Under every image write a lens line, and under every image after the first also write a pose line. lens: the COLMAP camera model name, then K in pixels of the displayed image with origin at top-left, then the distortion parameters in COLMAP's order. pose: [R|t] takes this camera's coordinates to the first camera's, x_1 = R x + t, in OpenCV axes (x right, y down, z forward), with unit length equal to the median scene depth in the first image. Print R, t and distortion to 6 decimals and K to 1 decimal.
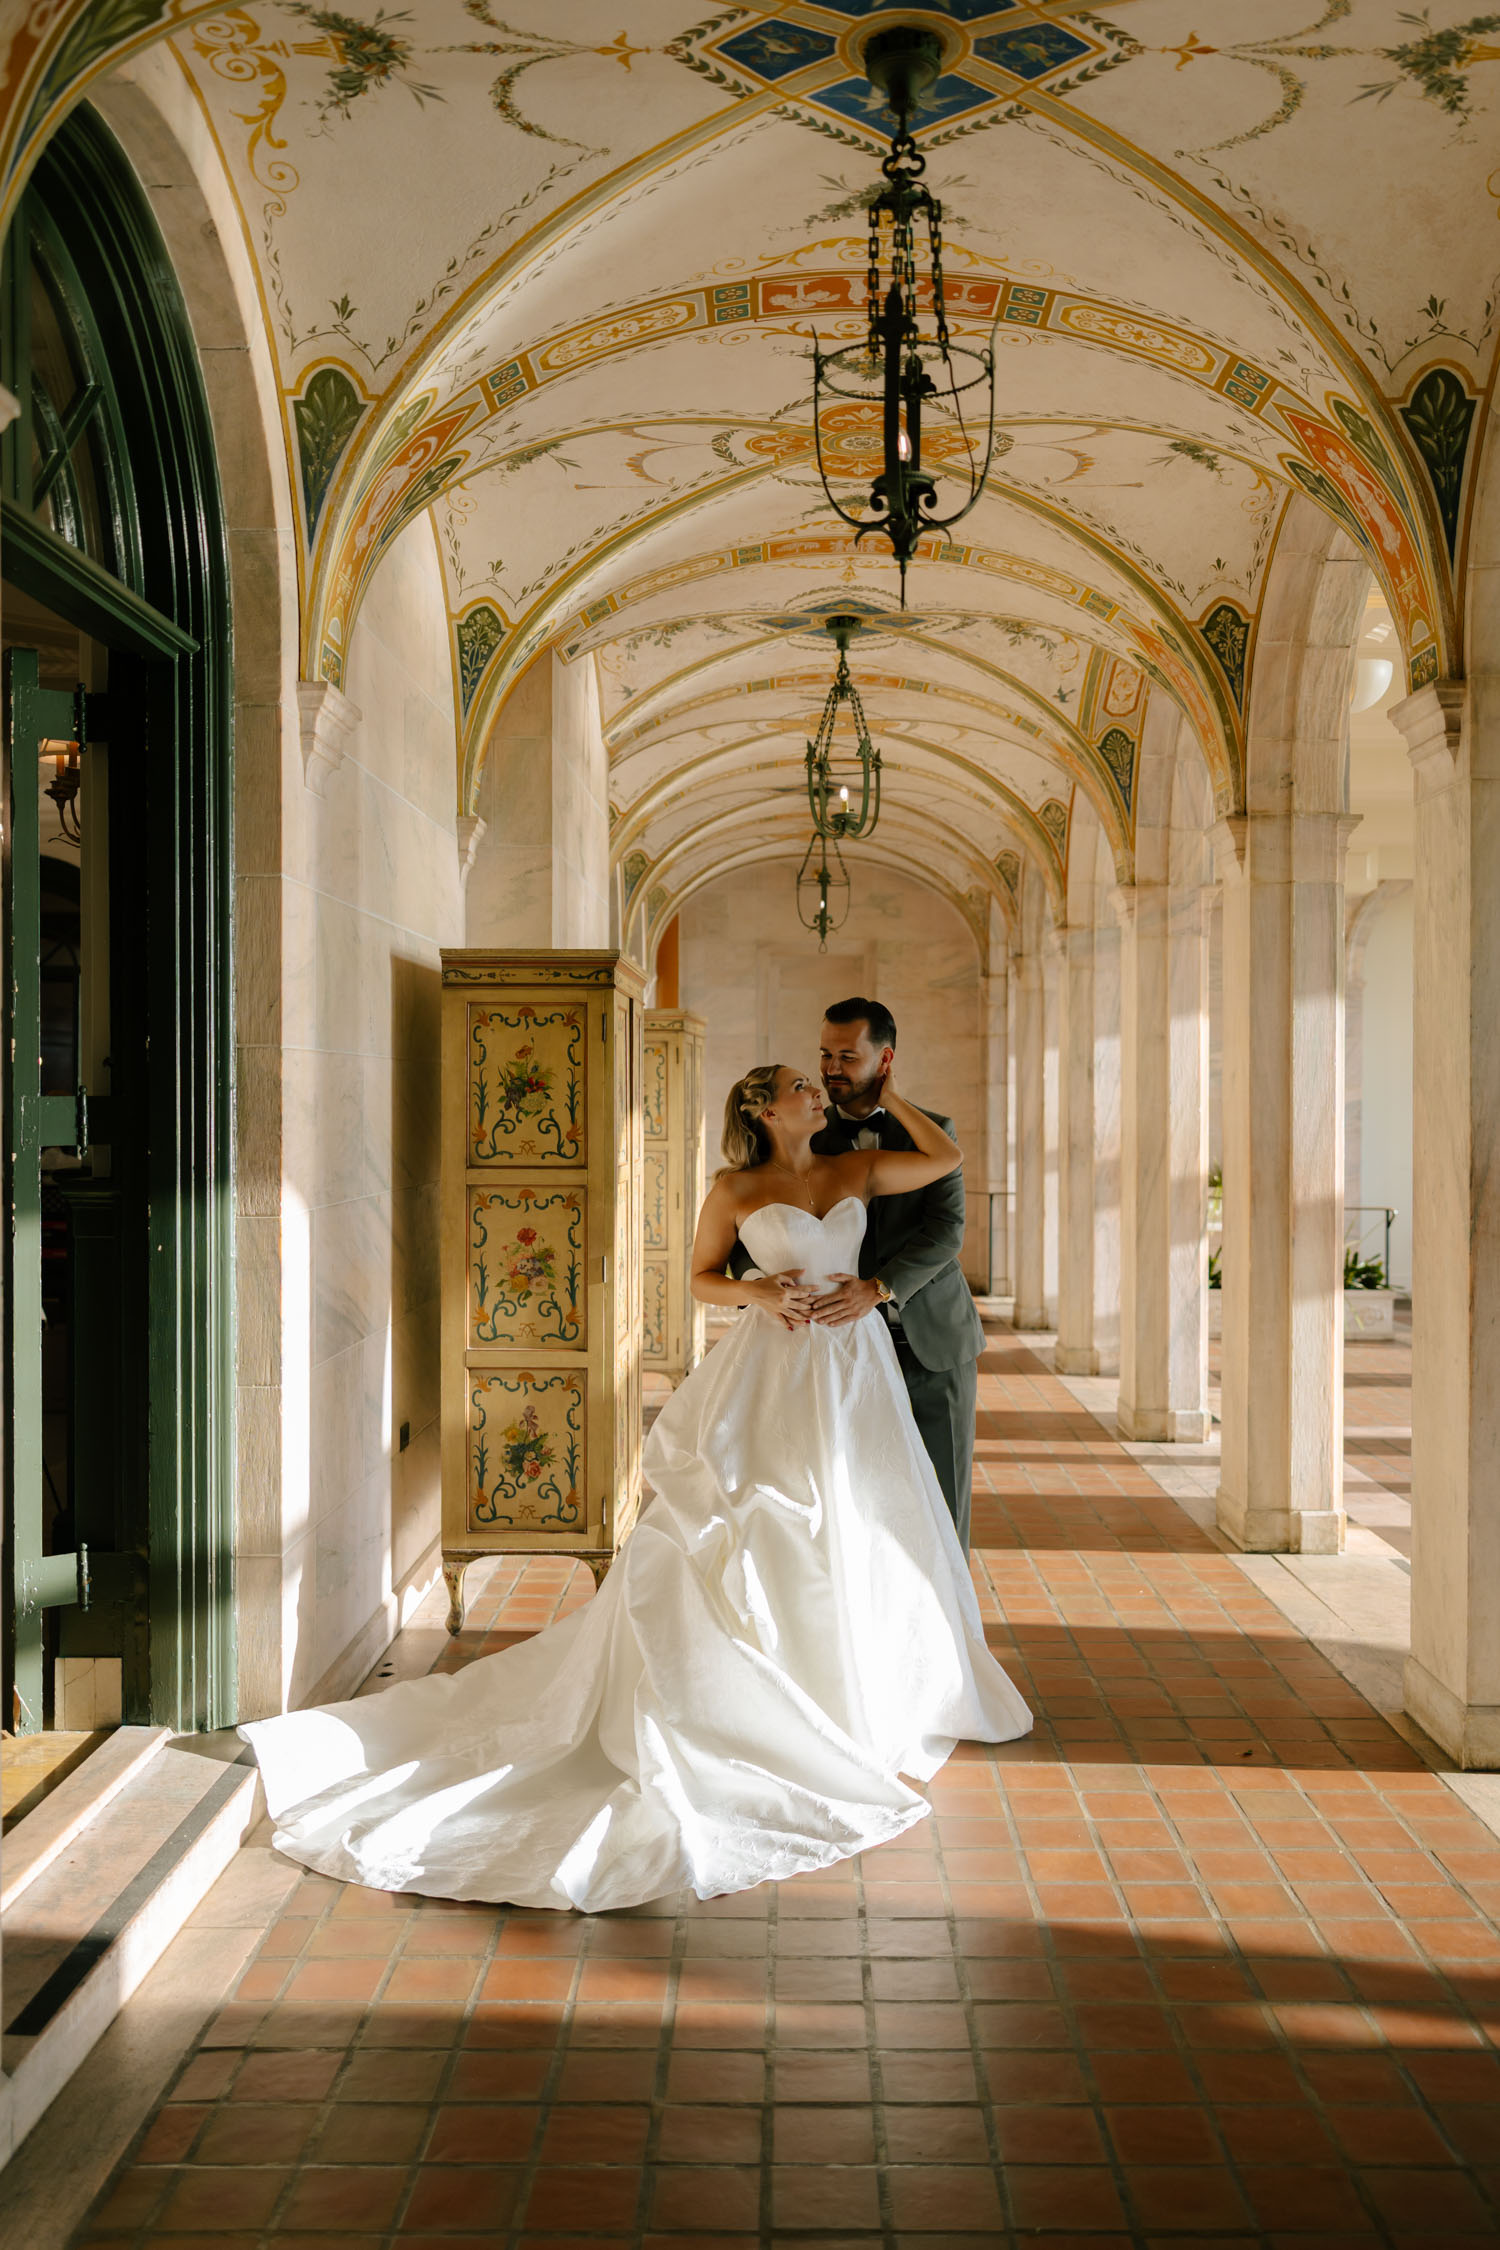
lens RADIAL K [[2063.7, 0, 813.4], [0, 2063.7, 1117.6], [0, 0, 1]] dist [-0.035688, -0.000041]
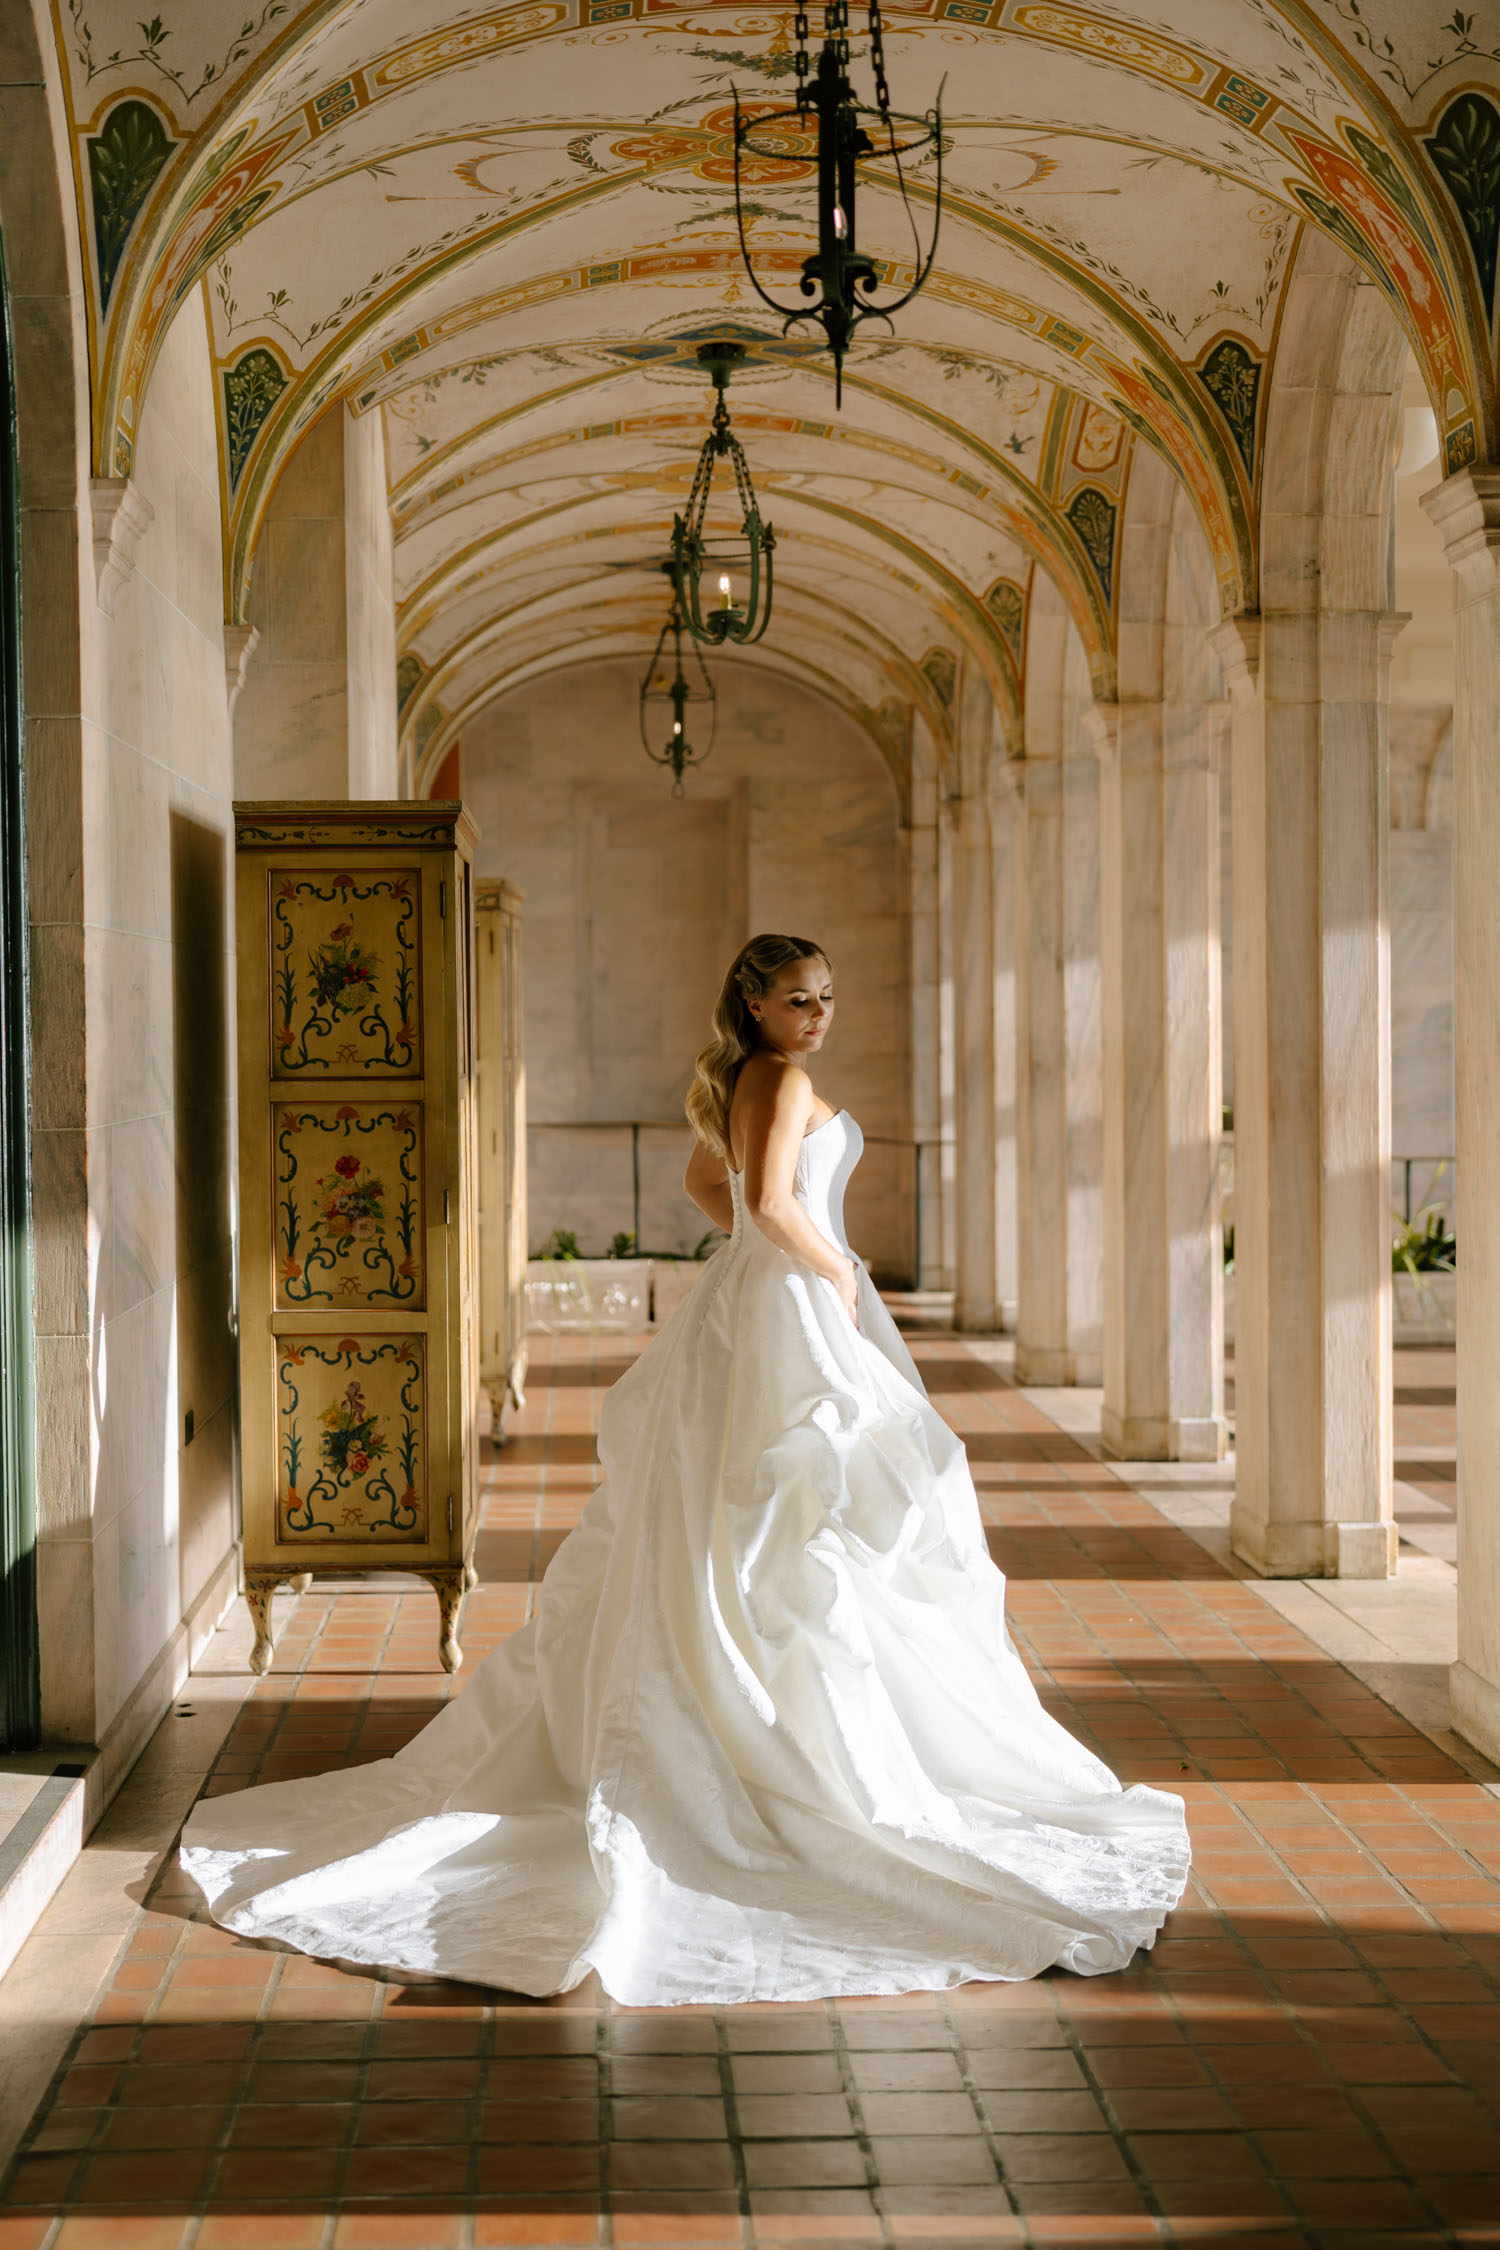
lens RADIAL K [[3016.7, 0, 750.0], [0, 3016.7, 1125.0], [0, 0, 1]] dist [-0.026148, -0.028122]
pose [[0.999448, -0.013086, 0.030544, -0.019240], [0.012191, 0.999496, 0.029298, 0.009290], [-0.030912, -0.028910, 0.999104, -0.145499]]
